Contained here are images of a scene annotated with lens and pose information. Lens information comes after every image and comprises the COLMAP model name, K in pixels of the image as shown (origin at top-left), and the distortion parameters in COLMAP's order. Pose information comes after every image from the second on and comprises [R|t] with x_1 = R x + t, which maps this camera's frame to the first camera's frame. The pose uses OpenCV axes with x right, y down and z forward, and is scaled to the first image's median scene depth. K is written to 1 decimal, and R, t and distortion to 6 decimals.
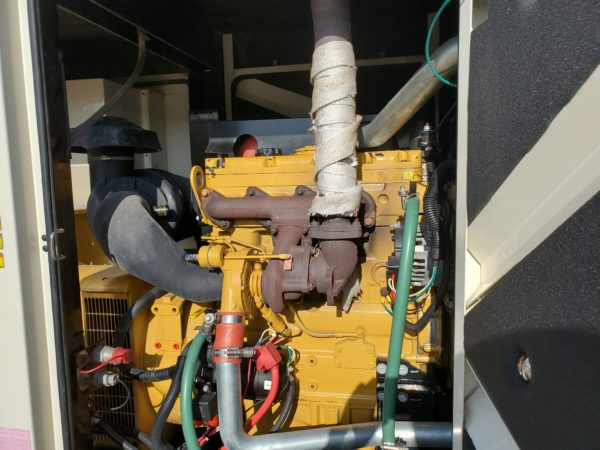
lens RADIAL K [[465.2, 0, 299.5], [0, 465.2, 230.0], [0, 0, 1]] dist [0.117113, -0.210609]
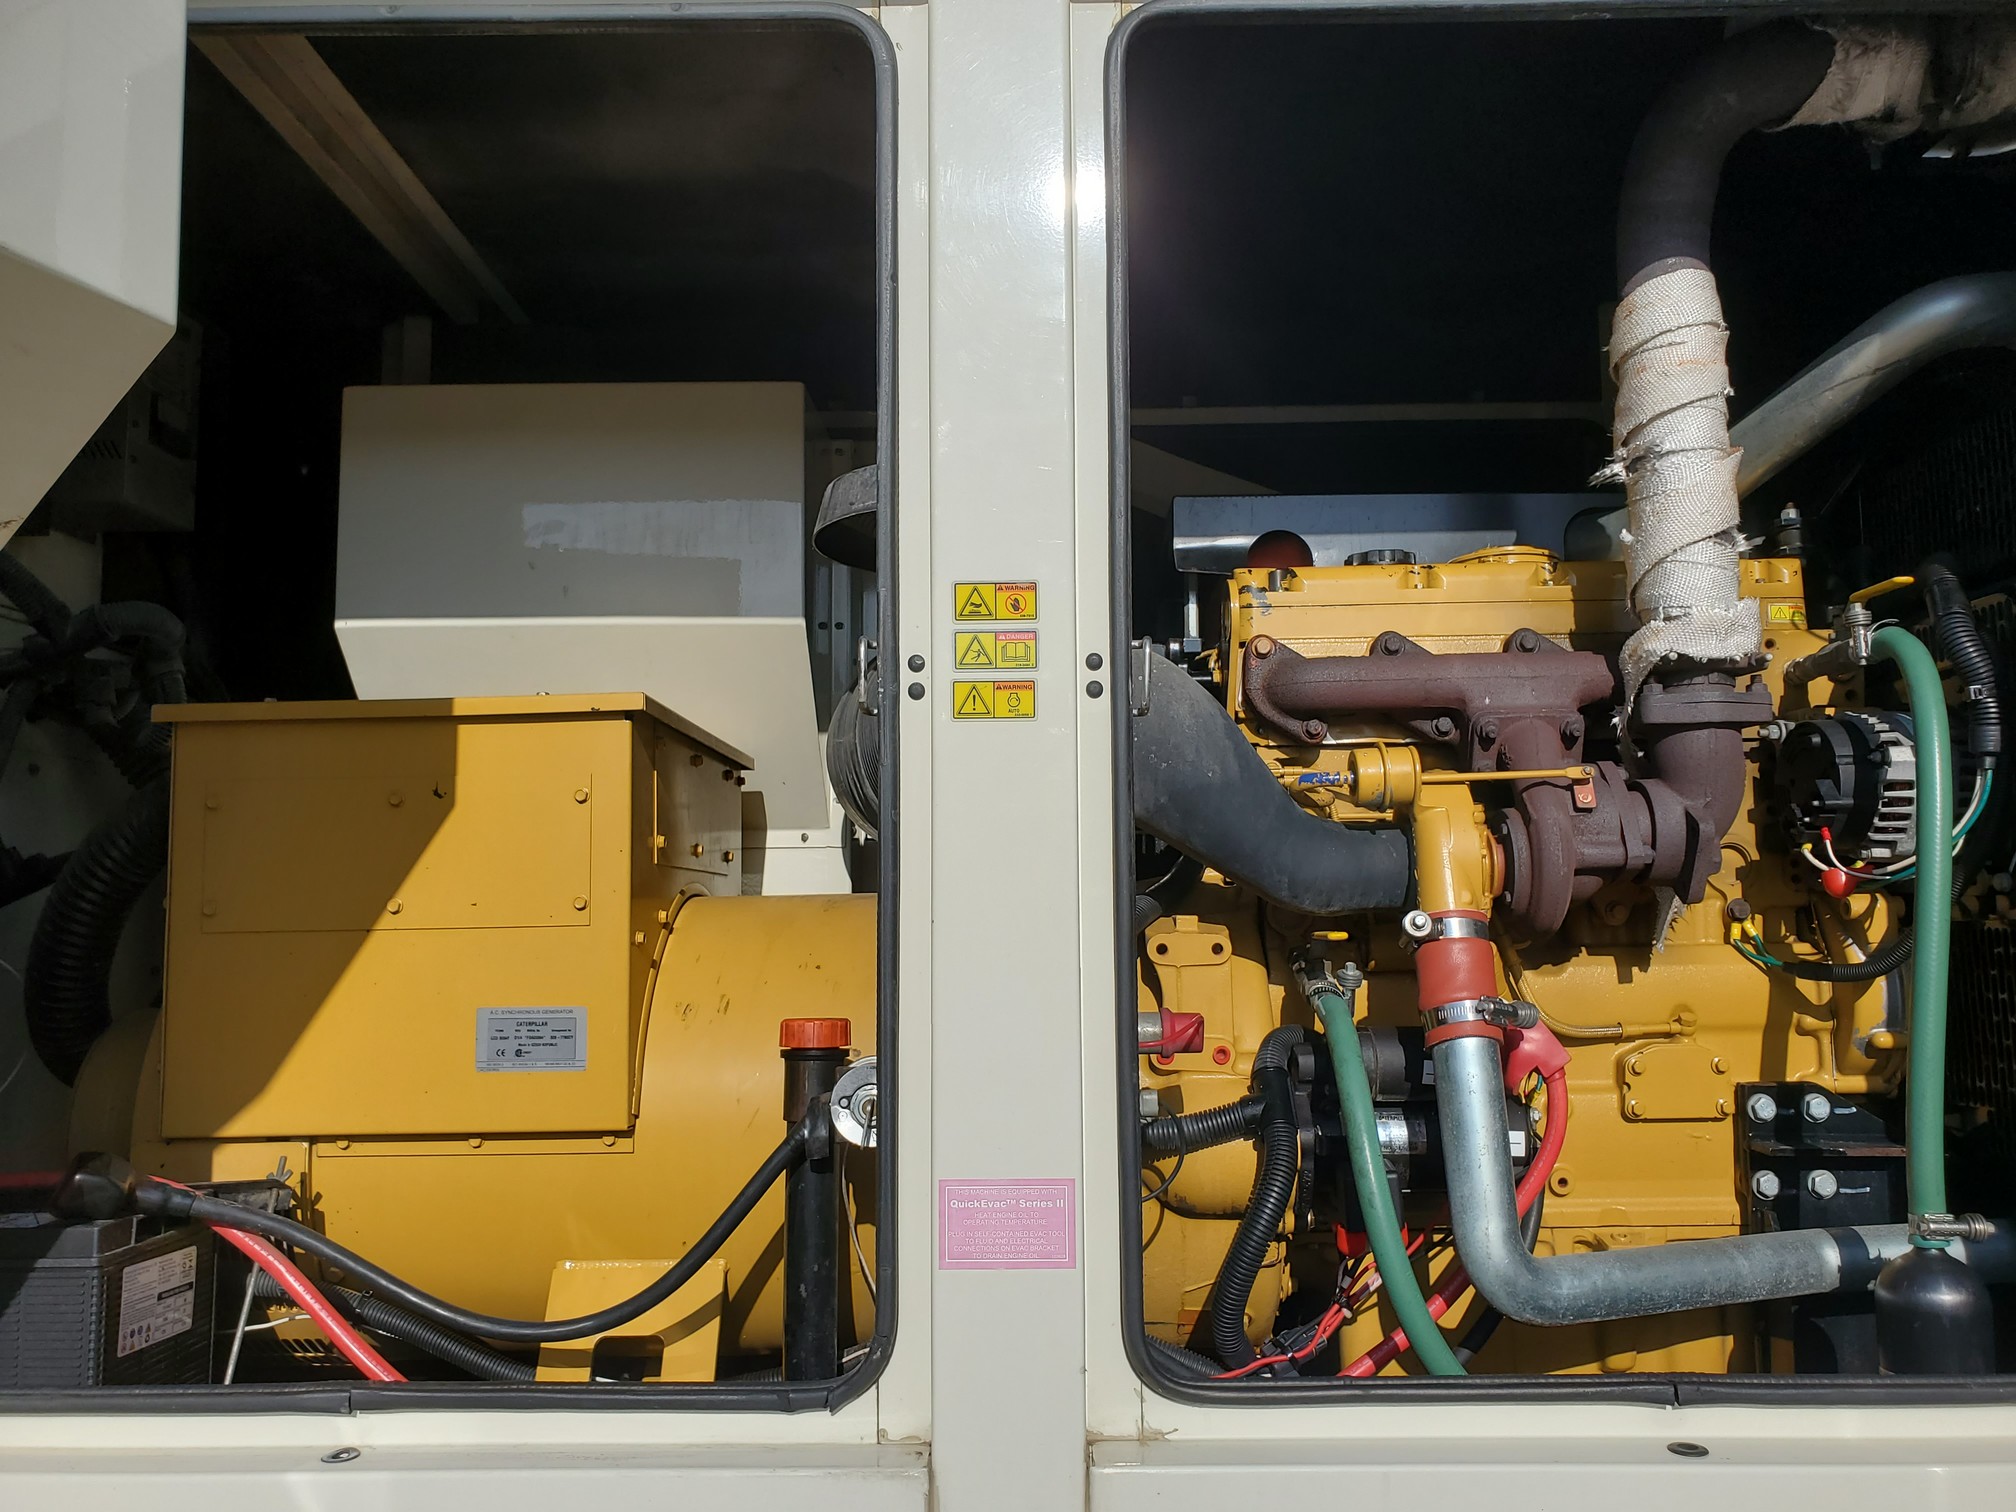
lens RADIAL K [[1582.4, 0, 1015.2], [0, 1582.4, 766.2], [0, 0, 1]] dist [0.067344, -0.099487]
pose [[0.979995, 0.032800, 0.196301, -0.721925], [0.009423, 0.977573, -0.210388, 0.313506], [-0.198800, 0.208029, 0.957707, -0.172443]]
